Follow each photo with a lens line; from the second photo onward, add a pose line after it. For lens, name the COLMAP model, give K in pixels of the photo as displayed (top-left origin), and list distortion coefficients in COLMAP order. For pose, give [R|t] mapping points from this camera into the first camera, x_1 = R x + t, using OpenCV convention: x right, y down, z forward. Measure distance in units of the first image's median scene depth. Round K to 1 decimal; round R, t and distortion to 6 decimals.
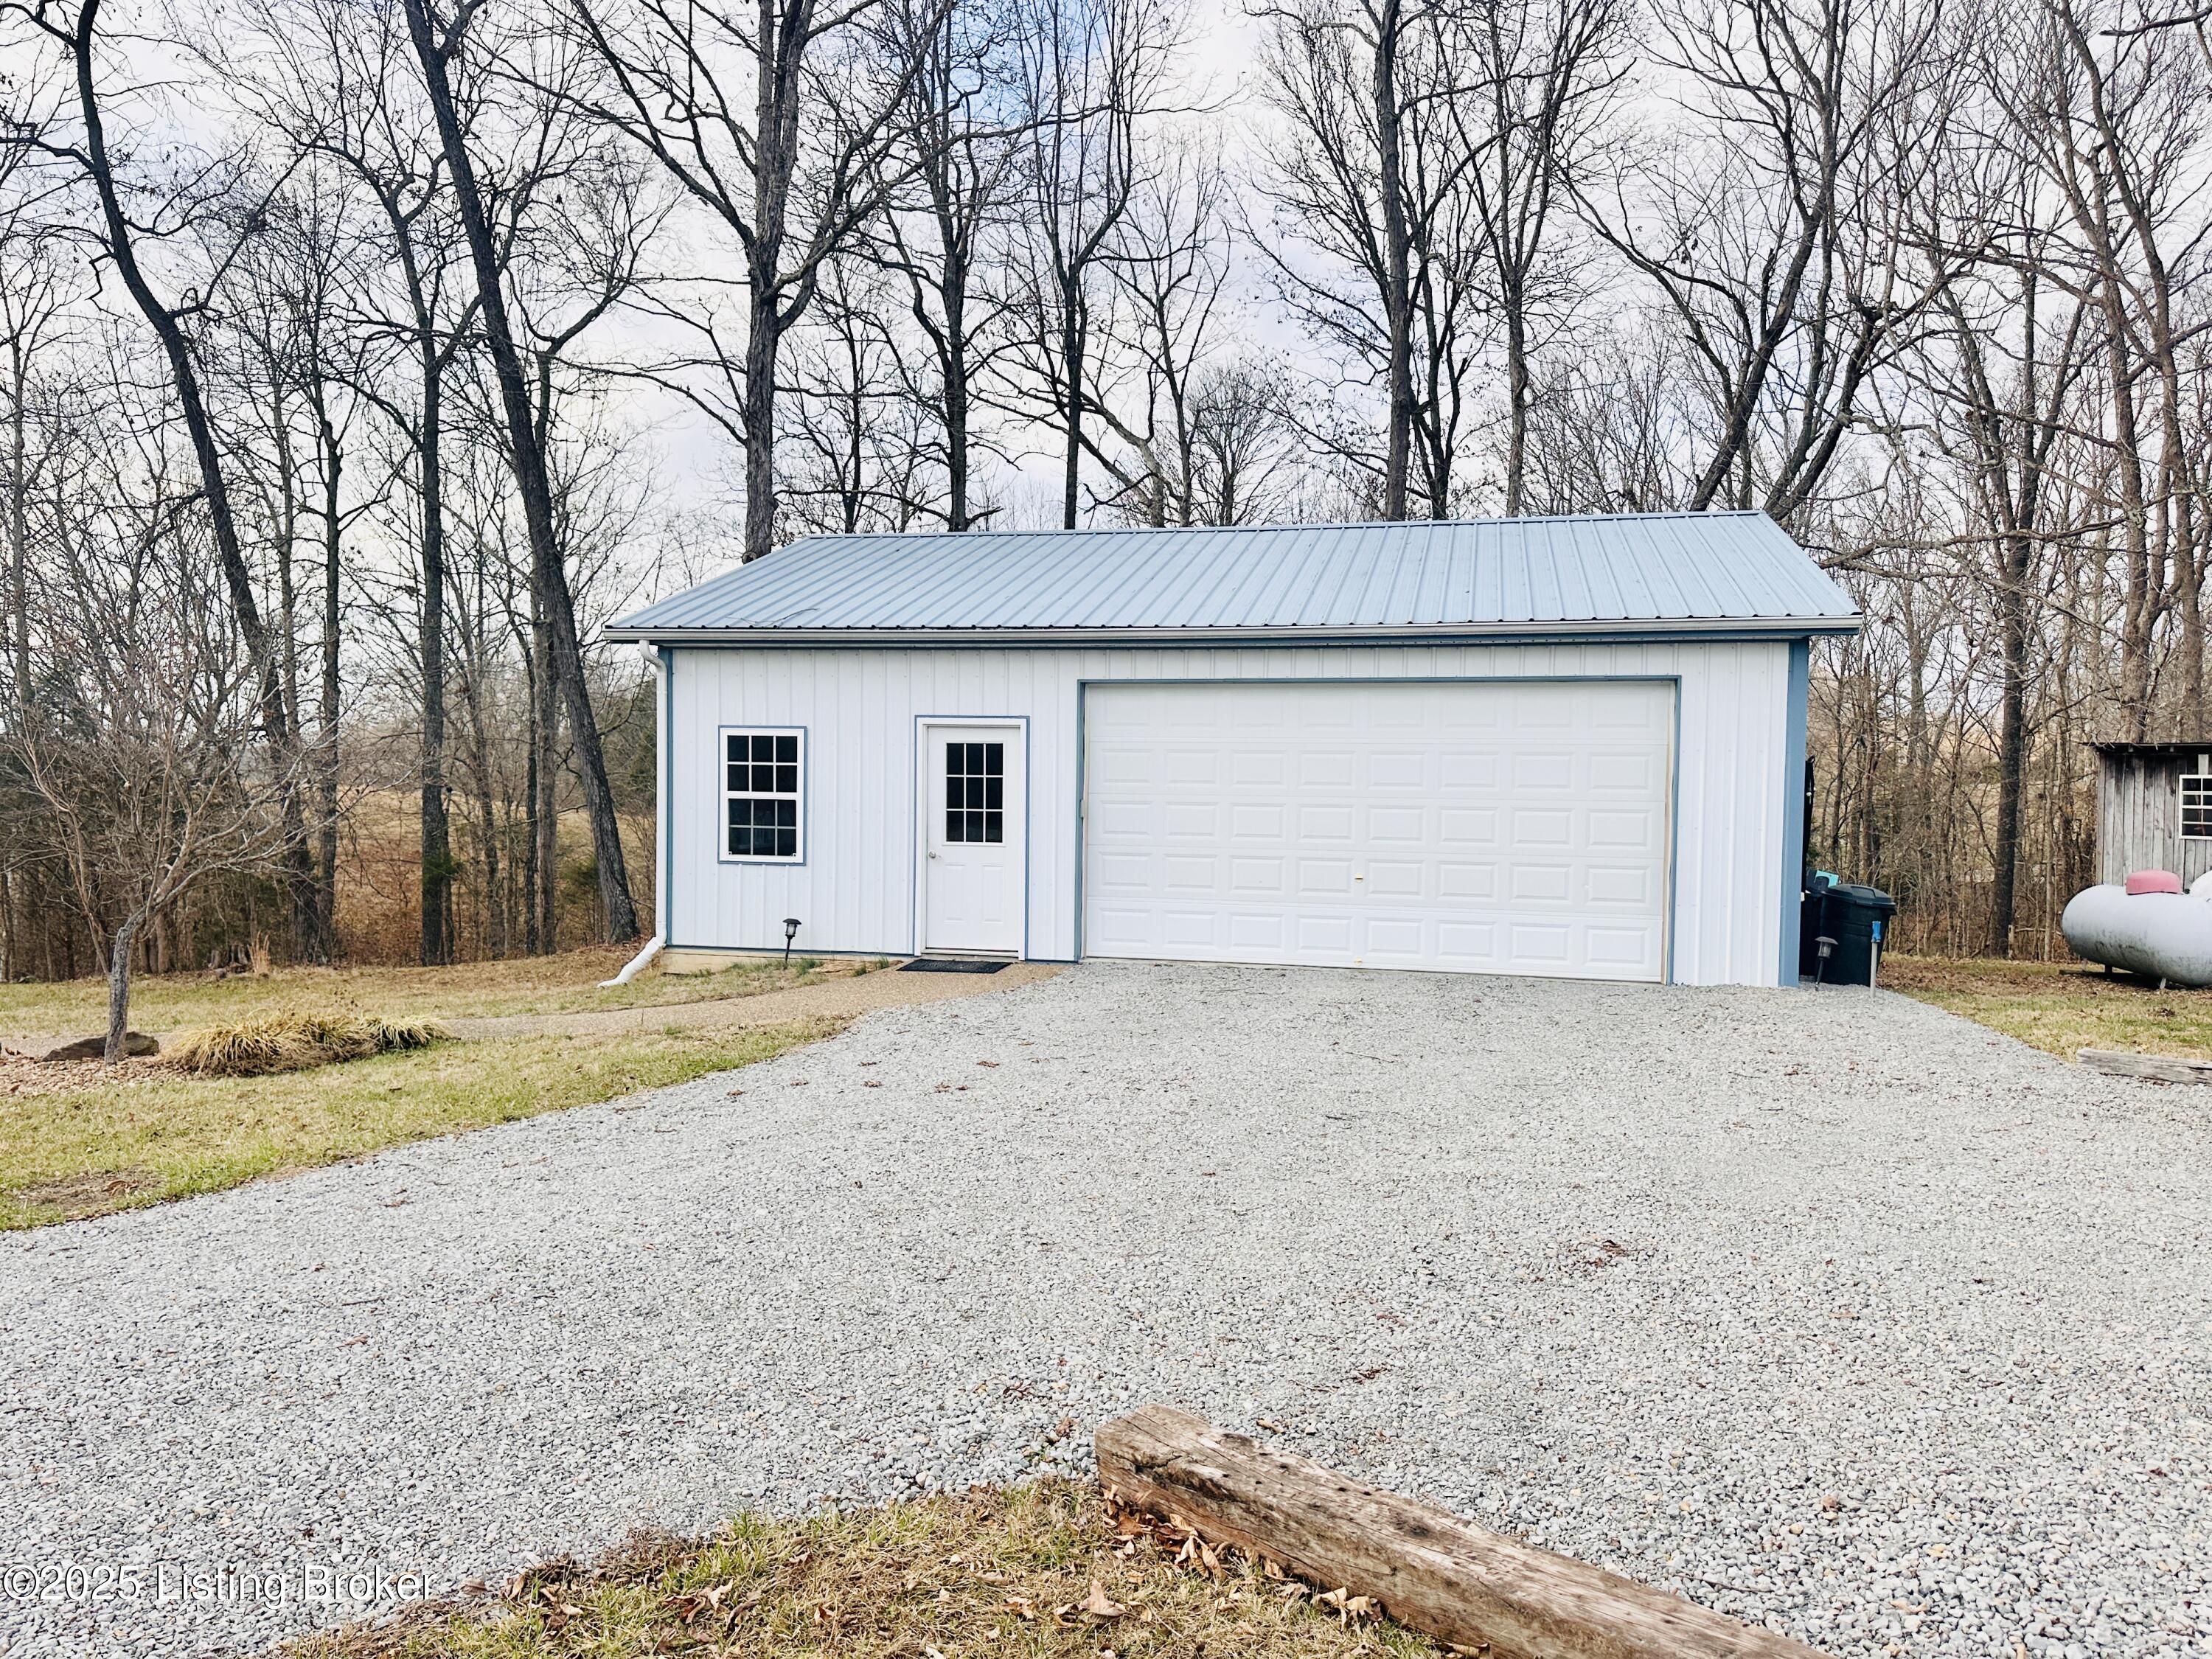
lens RADIAL K [[1547.9, 0, 1108.3], [0, 1547.9, 833.4], [0, 0, 1]] dist [0.004465, 0.000149]
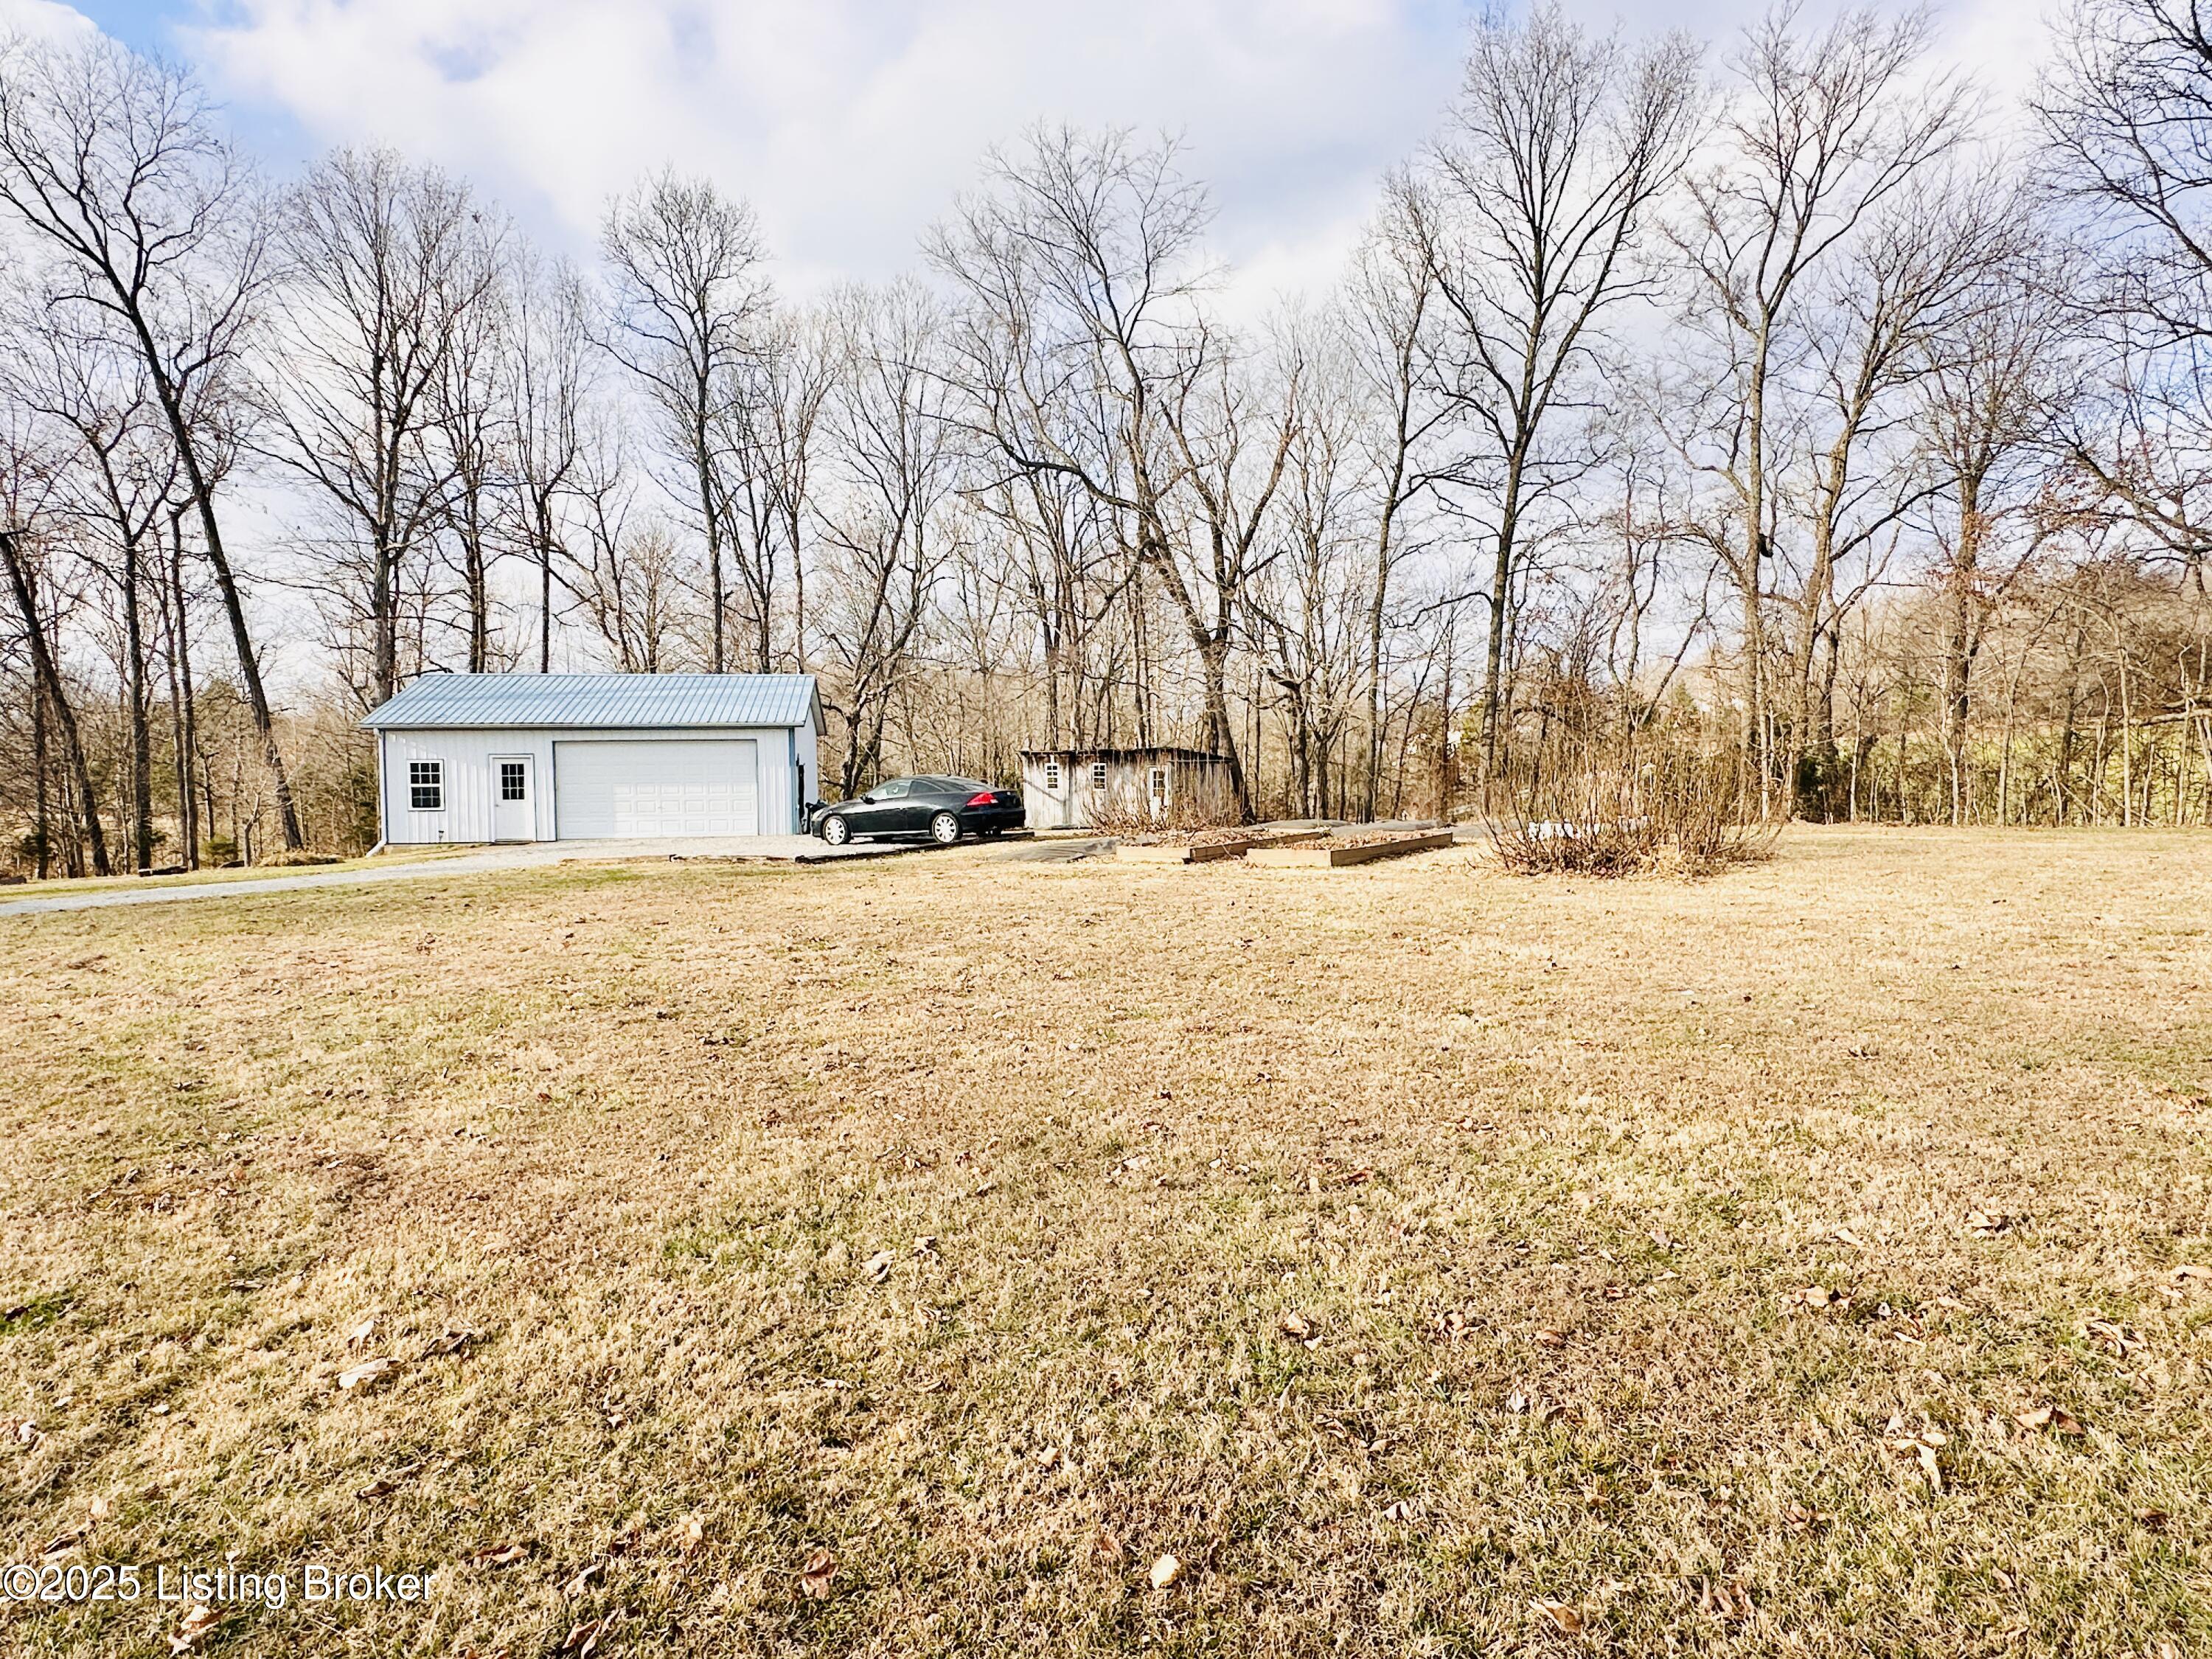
lens RADIAL K [[1289.0, 0, 1106.1], [0, 1289.0, 829.6], [0, 0, 1]] dist [-0.005436, -0.001328]
pose [[0.928447, -0.040868, 0.369211, 0.042924], [0.036934, 0.999161, 0.017719, 0.055433], [-0.369625, -0.002815, 0.929177, -1.484522]]
